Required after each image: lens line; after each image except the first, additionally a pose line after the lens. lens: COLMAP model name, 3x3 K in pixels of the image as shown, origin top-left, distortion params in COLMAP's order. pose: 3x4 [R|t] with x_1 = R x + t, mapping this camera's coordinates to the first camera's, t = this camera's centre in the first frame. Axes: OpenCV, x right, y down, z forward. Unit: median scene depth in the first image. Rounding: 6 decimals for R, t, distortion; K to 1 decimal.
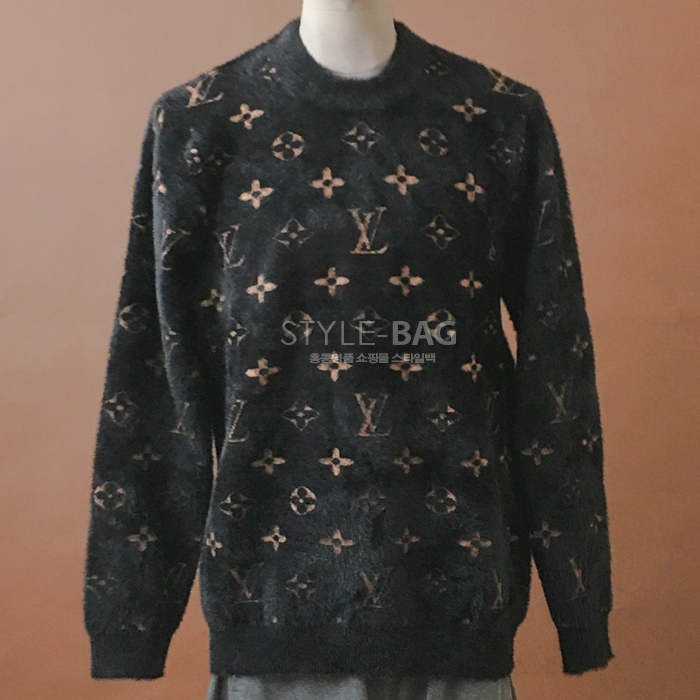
lens RADIAL K [[2615.3, 0, 348.4], [0, 2615.3, 349.6], [0, 0, 1]] dist [0.188281, 0.000000]
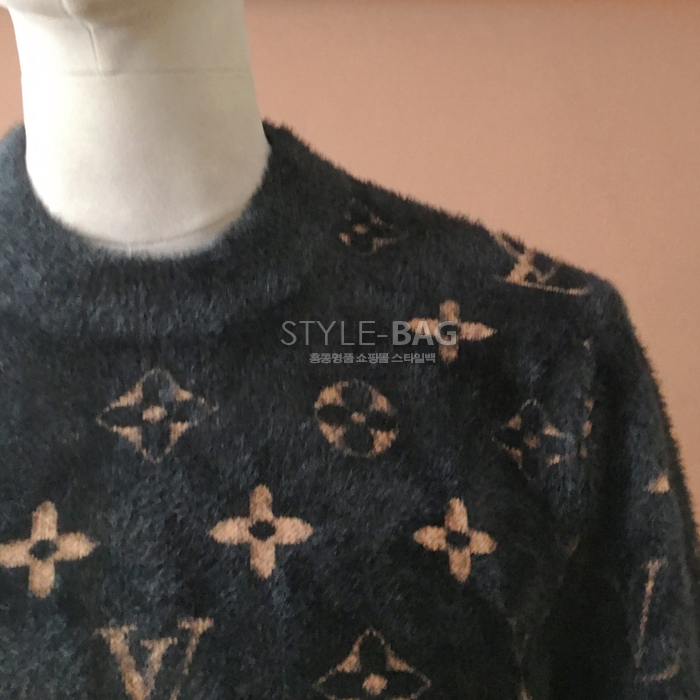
lens RADIAL K [[2615.3, 0, 350.3], [0, 2615.3, 349.3], [0, 0, 1]] dist [0.188281, 0.000000]
pose [[0.999748, -0.022297, 0.002452, 0.030957], [0.022424, 0.996263, -0.083413, -0.057787], [-0.000583, 0.083447, 0.996512, 0.626212]]
